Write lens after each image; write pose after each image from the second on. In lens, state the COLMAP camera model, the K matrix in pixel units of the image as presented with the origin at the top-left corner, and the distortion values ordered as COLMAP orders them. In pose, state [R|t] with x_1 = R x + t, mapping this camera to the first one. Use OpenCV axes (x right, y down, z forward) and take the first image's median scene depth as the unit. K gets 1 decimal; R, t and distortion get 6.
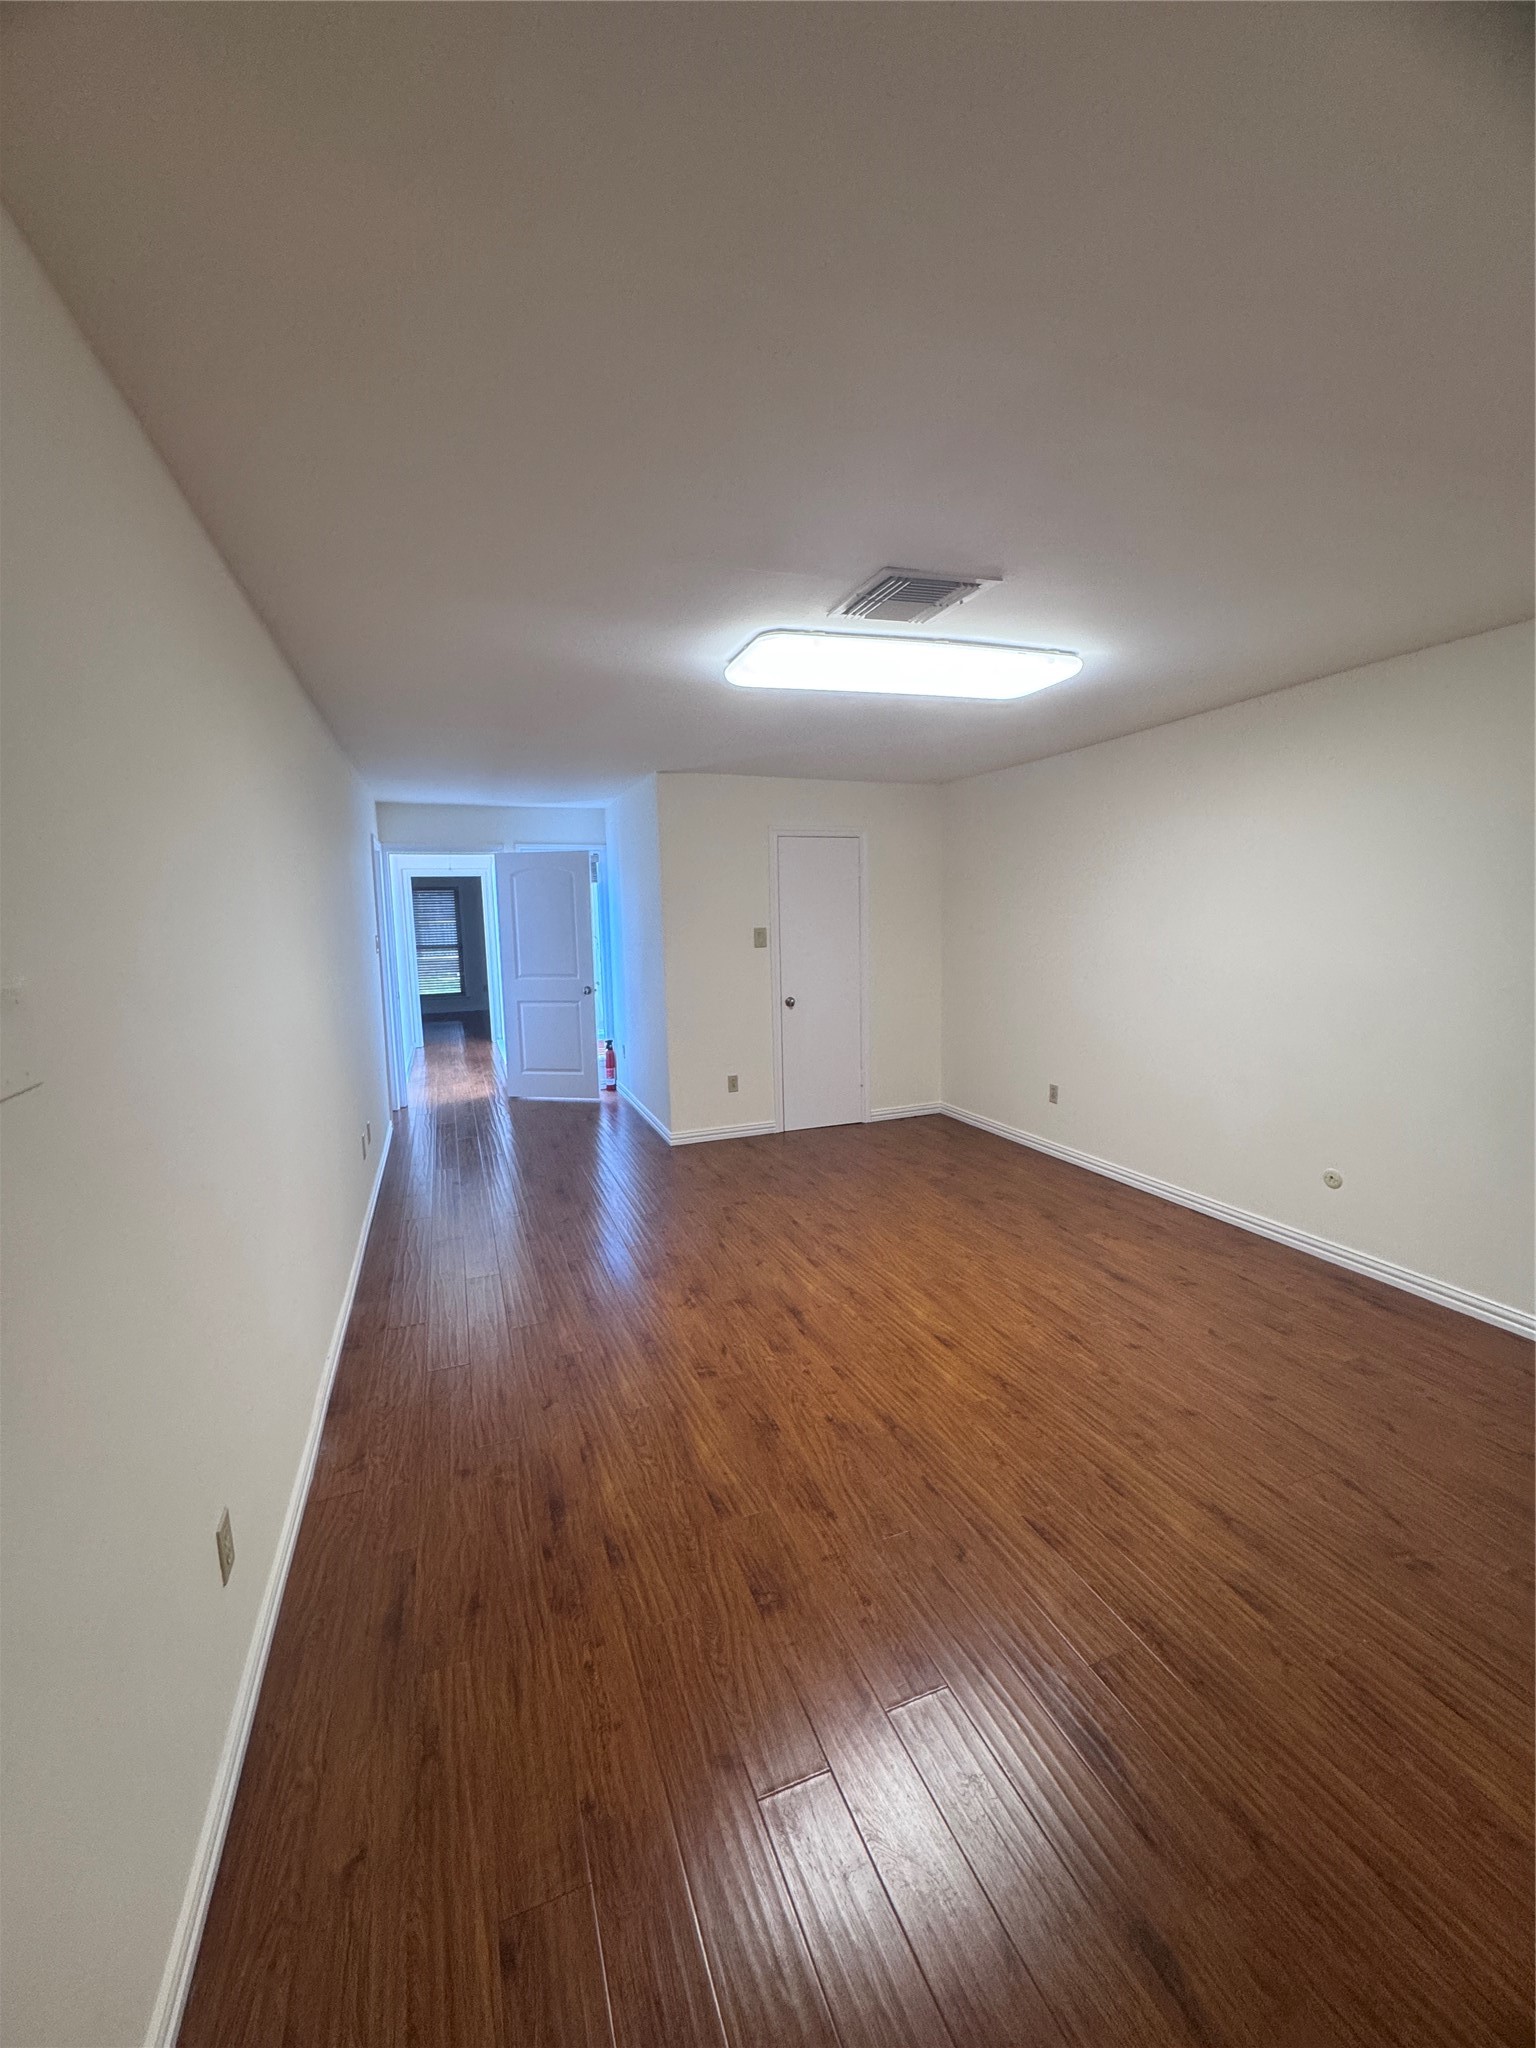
lens RADIAL K [[821.0, 0, 772.6], [0, 821.0, 1029.5], [0, 0, 1]] dist [-0.005446, 0.000771]
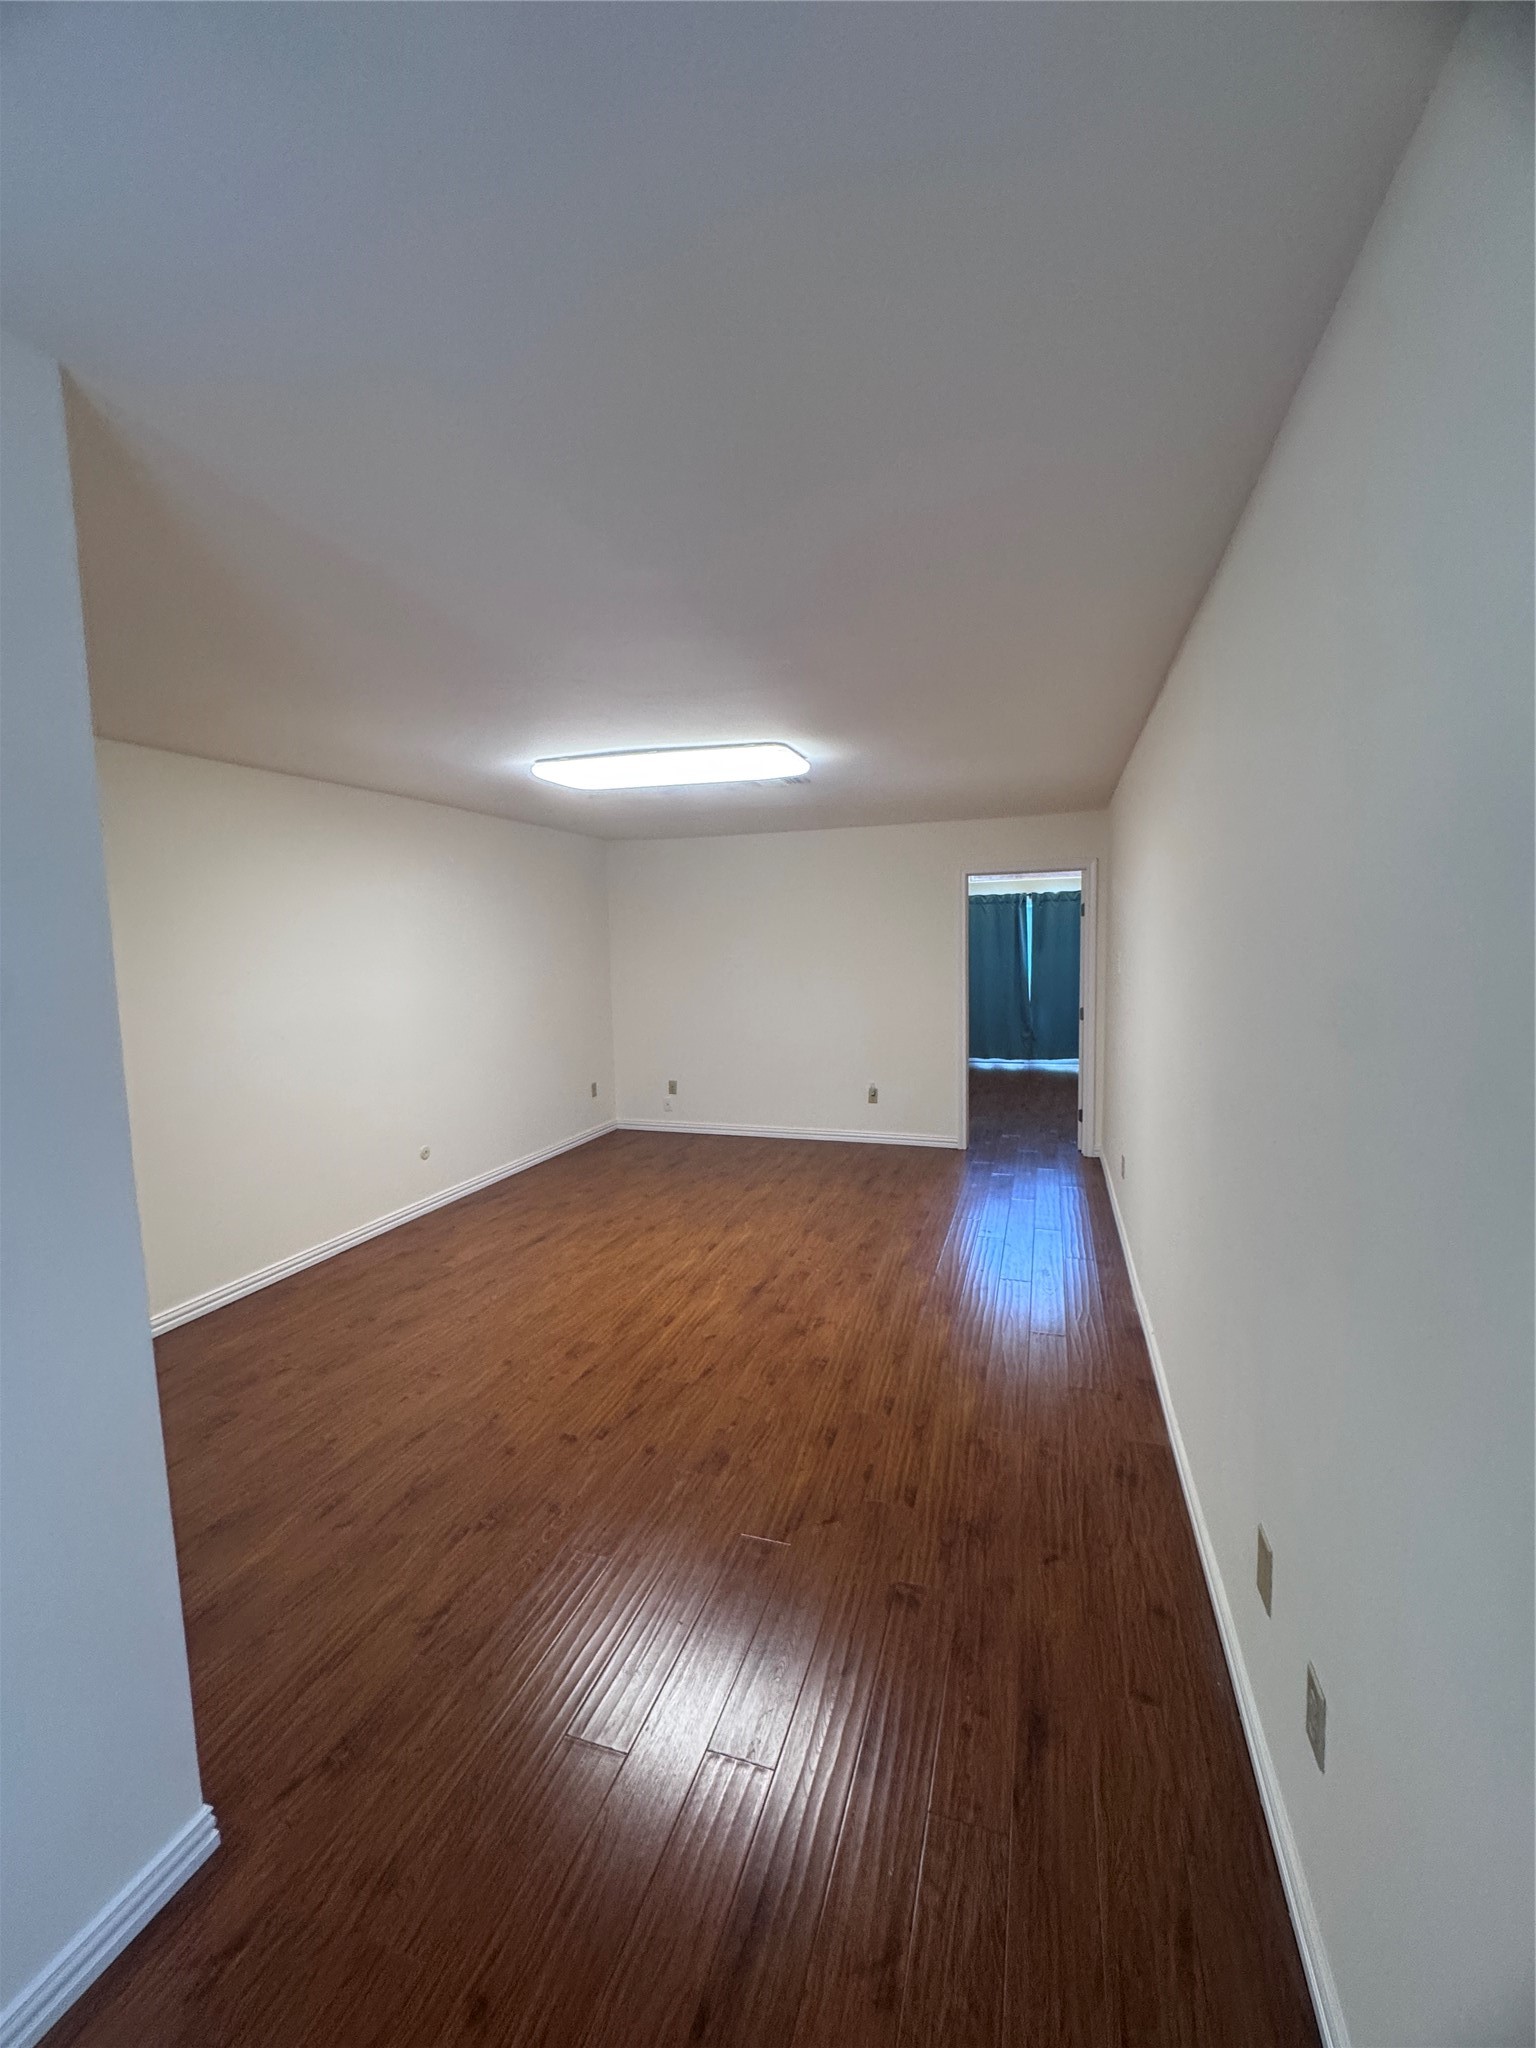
lens RADIAL K [[821.0, 0, 763.4], [0, 821.0, 1021.0], [0, 0, 1]] dist [-0.005446, 0.000771]
pose [[-0.759958, -0.022630, 0.649579, -0.688135], [0.130895, 0.973590, 0.187055, -0.232940], [-0.636656, 0.227181, -0.736925, 1.662222]]
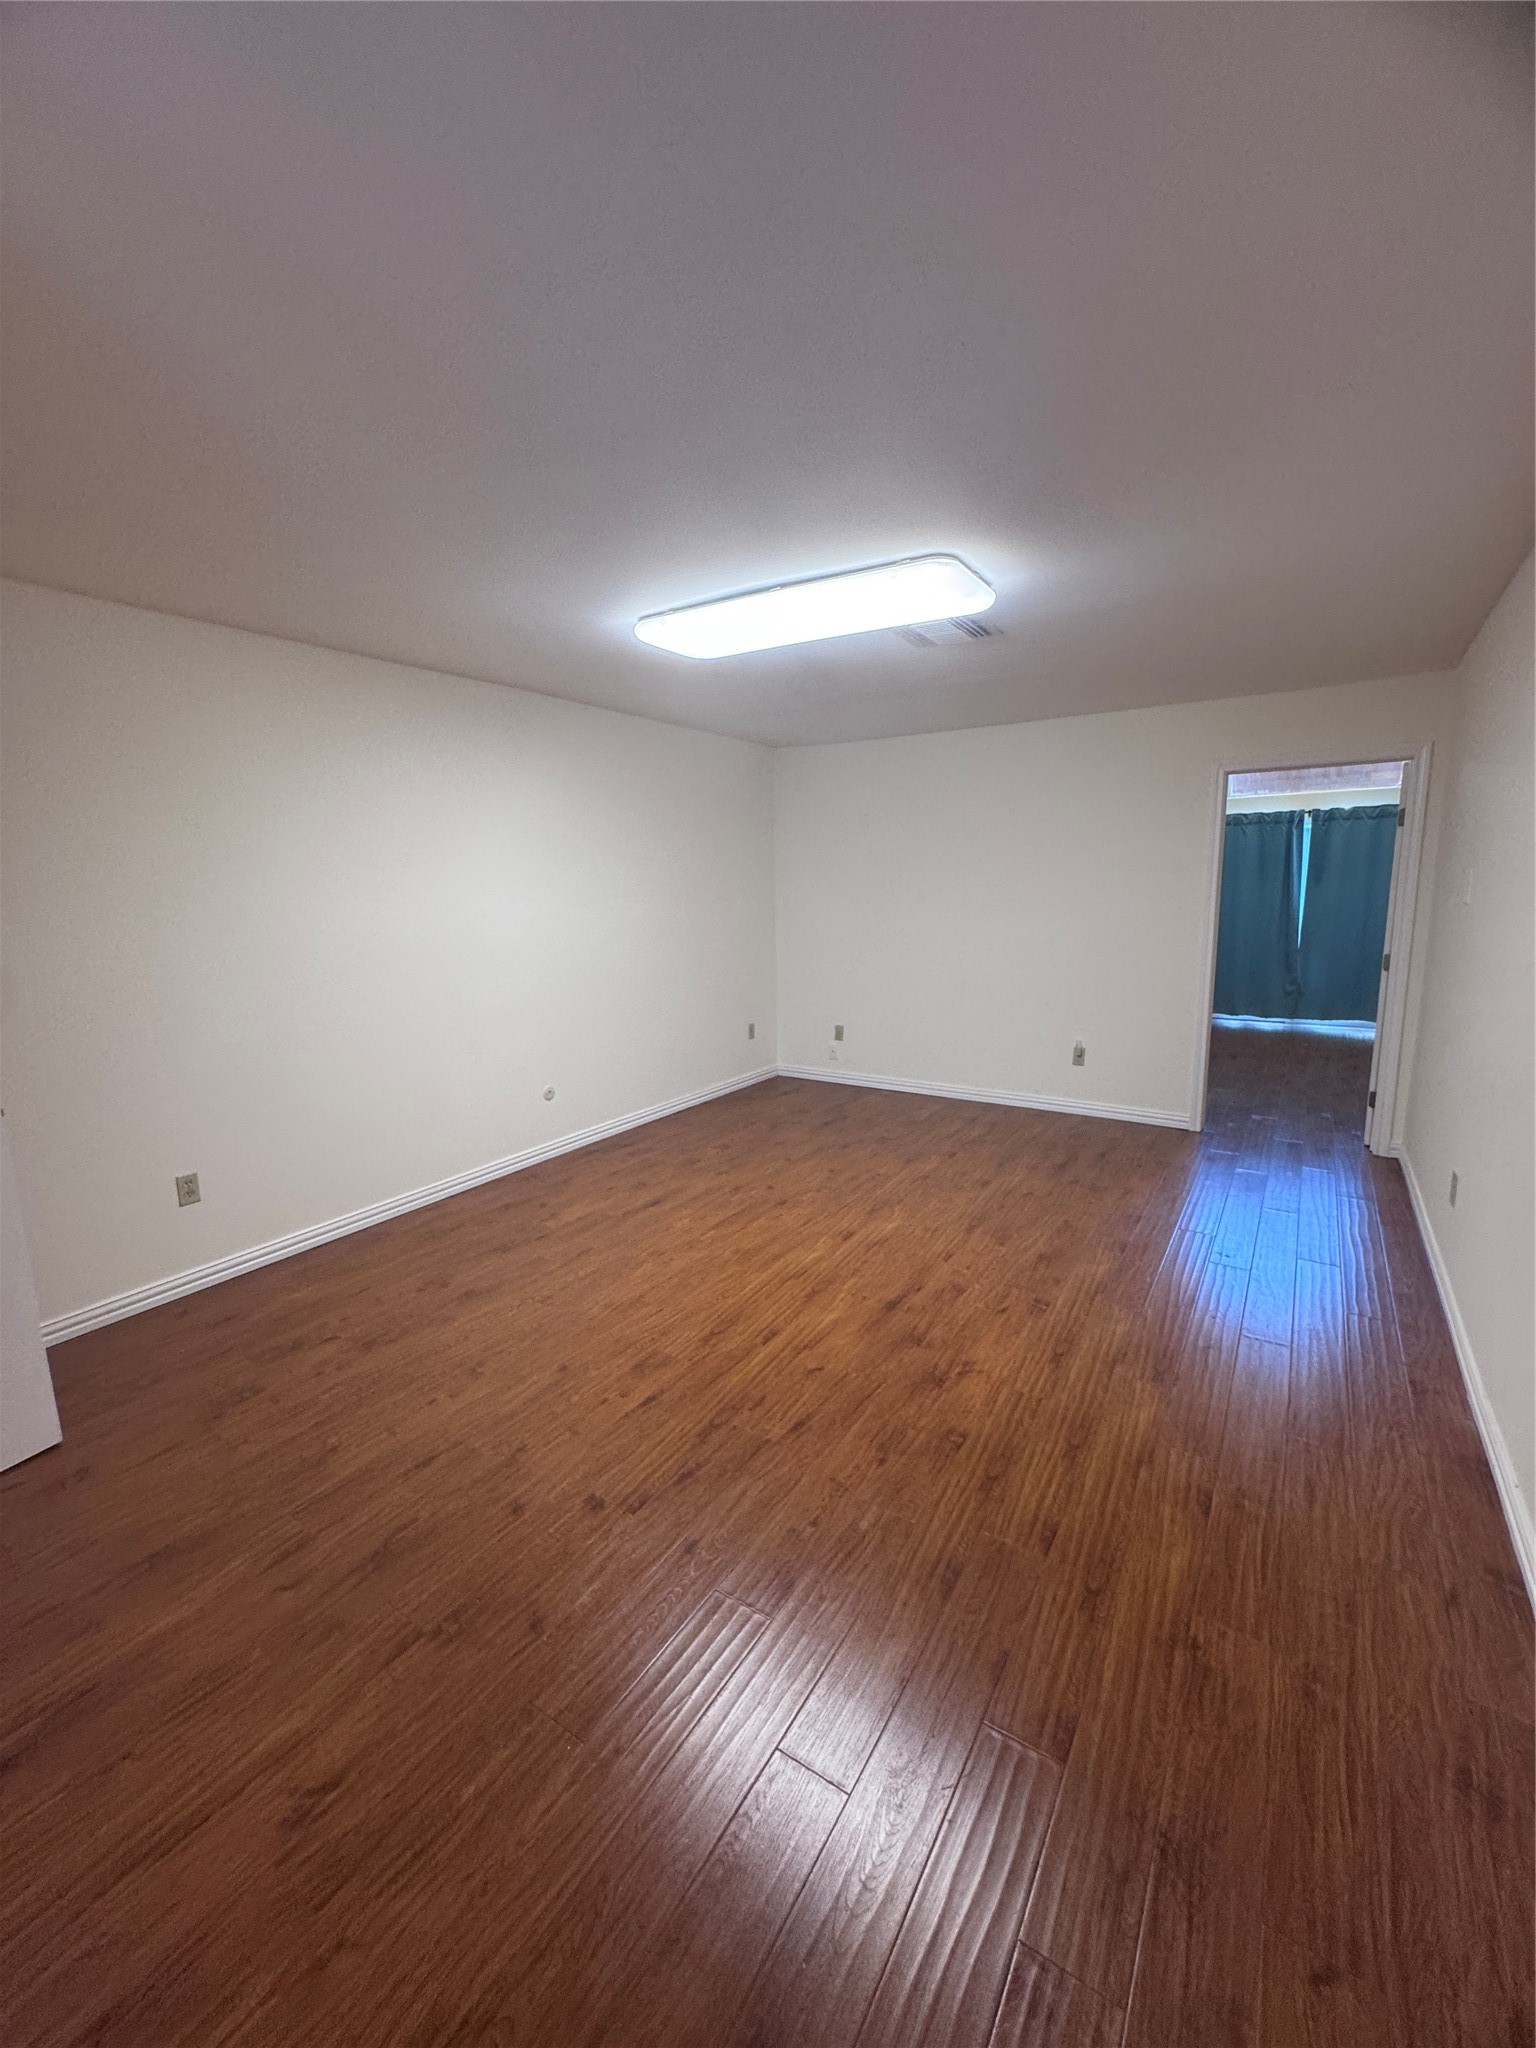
lens RADIAL K [[821.0, 0, 766.3], [0, 821.0, 1021.6], [0, 0, 1]] dist [-0.005446, 0.000771]
pose [[-0.572777, -0.103066, 0.813206, -0.561061], [0.145350, 0.963573, 0.224499, -0.169948], [-0.806722, 0.246787, -0.536932, 1.426547]]
